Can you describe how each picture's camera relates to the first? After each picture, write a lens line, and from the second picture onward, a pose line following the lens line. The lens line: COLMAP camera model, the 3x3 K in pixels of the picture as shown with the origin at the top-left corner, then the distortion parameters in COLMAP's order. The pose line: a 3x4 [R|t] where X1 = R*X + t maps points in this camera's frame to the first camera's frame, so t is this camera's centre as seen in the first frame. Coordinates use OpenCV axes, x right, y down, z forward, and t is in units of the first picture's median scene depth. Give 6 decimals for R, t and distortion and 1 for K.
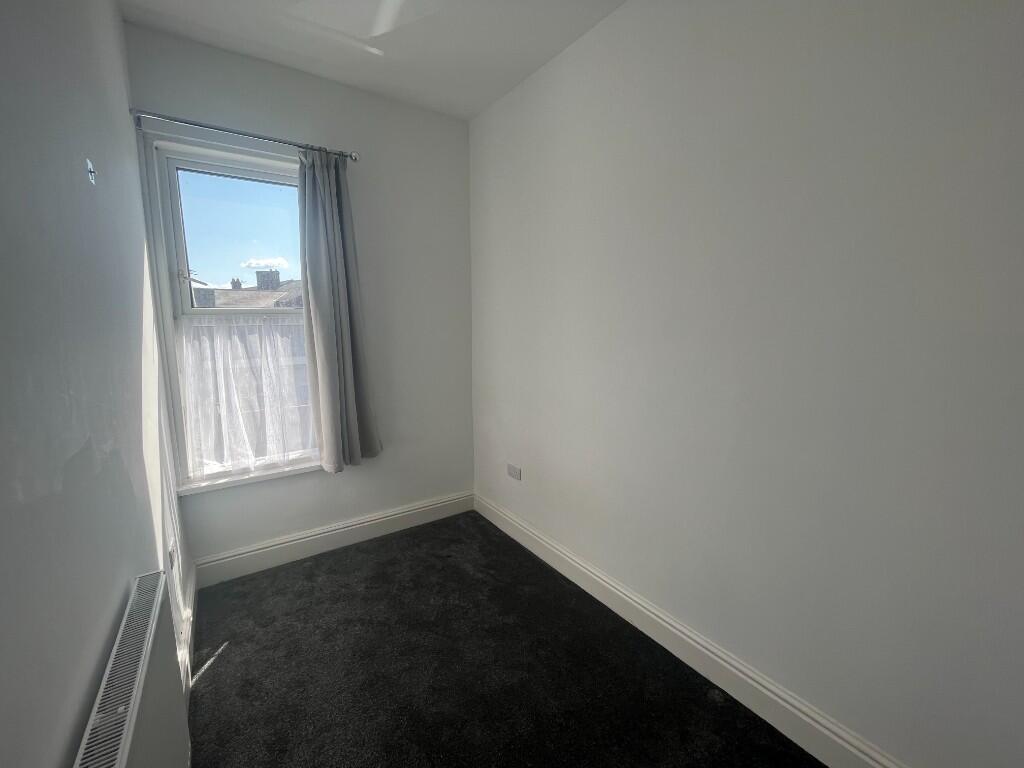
lens RADIAL K [[413.1, 0, 512.6], [0, 413.1, 385.9], [0, 0, 1]] dist [-0.003605, -0.000140]
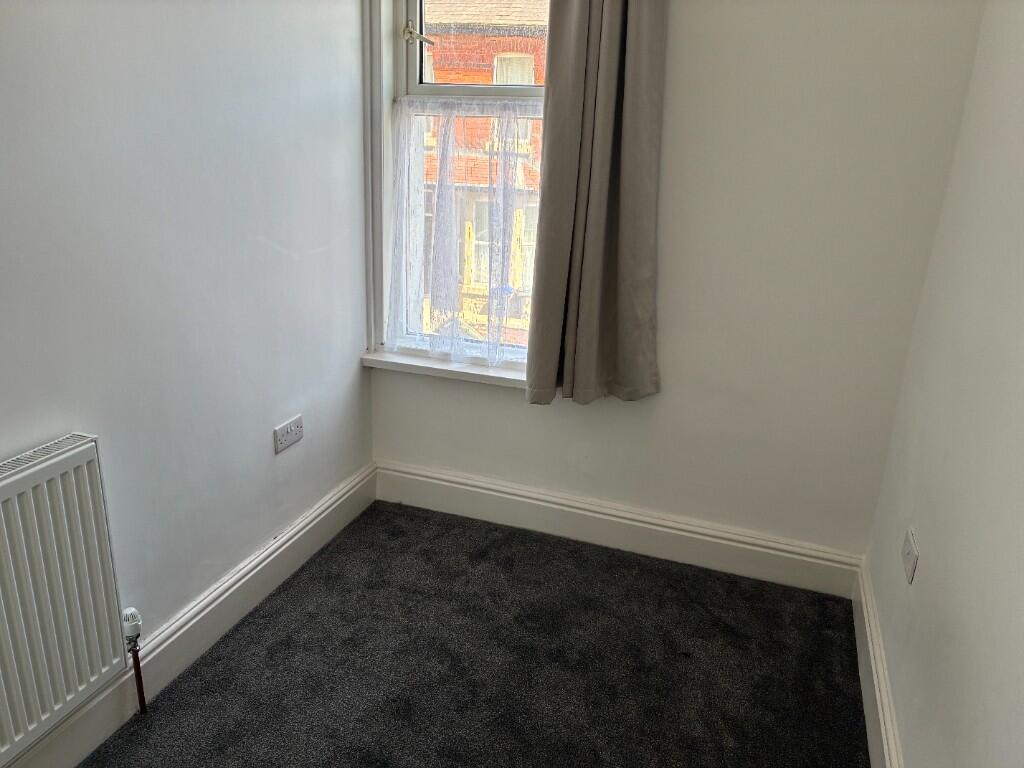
lens RADIAL K [[780.0, 0, 512.0], [0, 780.0, 384.0], [0, 0, 1]] dist [0.015341, -0.003123]
pose [[0.585751, 0.286186, -0.758283, 0.325868], [-0.158759, 0.957974, 0.238916, -0.054726], [0.794790, -0.019561, 0.606569, 0.353255]]
